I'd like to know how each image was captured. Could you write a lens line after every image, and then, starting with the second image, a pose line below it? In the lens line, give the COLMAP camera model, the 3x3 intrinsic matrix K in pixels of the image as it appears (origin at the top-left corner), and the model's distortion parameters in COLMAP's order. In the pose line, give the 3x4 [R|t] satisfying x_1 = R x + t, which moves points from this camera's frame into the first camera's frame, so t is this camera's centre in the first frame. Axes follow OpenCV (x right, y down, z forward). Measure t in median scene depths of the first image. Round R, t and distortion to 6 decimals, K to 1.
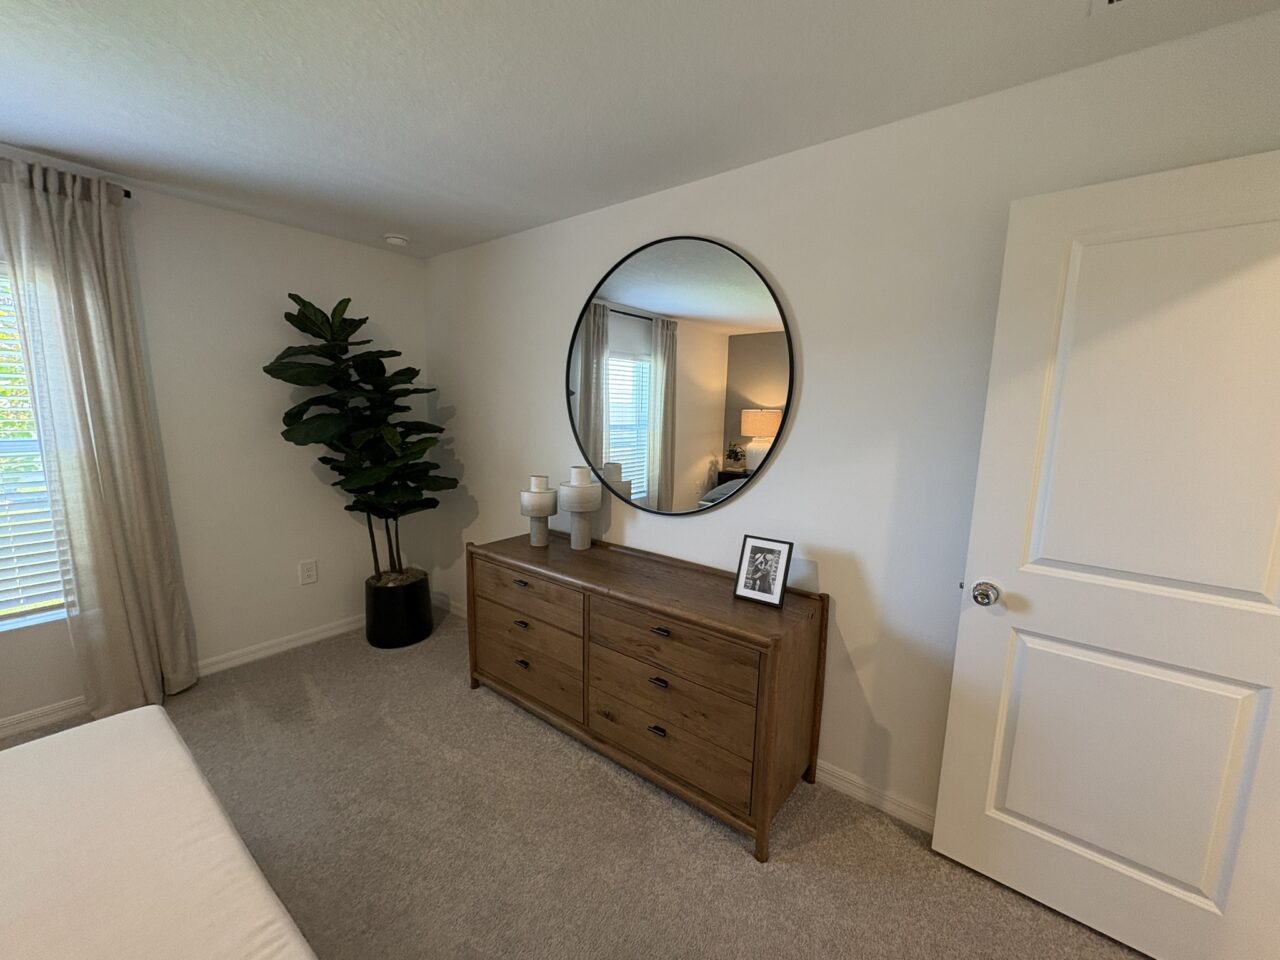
lens RADIAL K [[509.7, 0, 636.8], [0, 509.7, 478.9], [0, 0, 1]] dist [-0.007772, 0.000546]
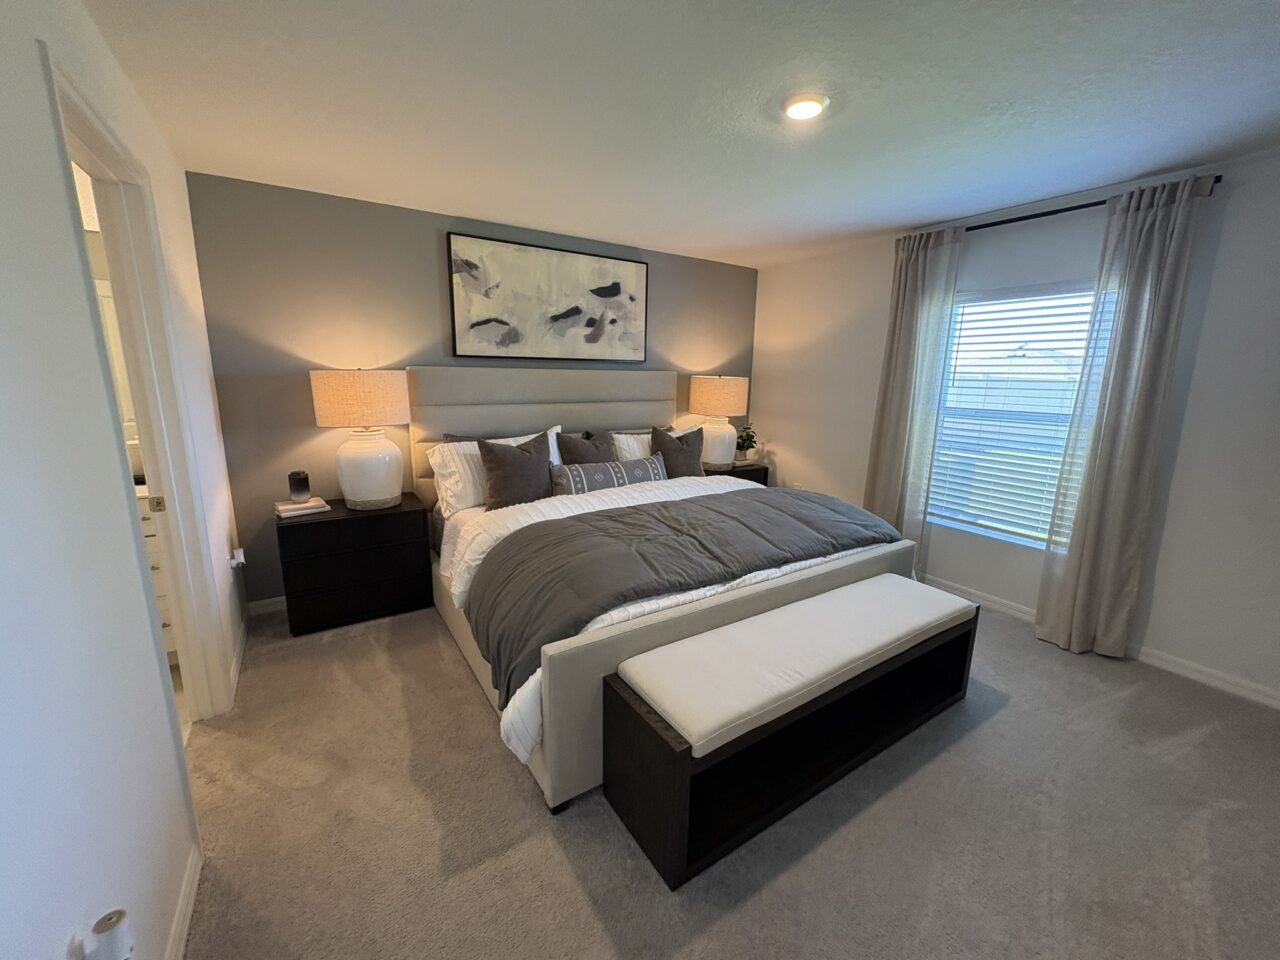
lens RADIAL K [[509.7, 0, 638.0], [0, 509.7, 480.0], [0, 0, 1]] dist [-0.007772, 0.000546]
pose [[-0.310604, 0.169811, -0.935248, 0.368050], [-0.156017, 0.961462, 0.226385, -0.030591], [0.937648, 0.216231, -0.272140, 0.292954]]
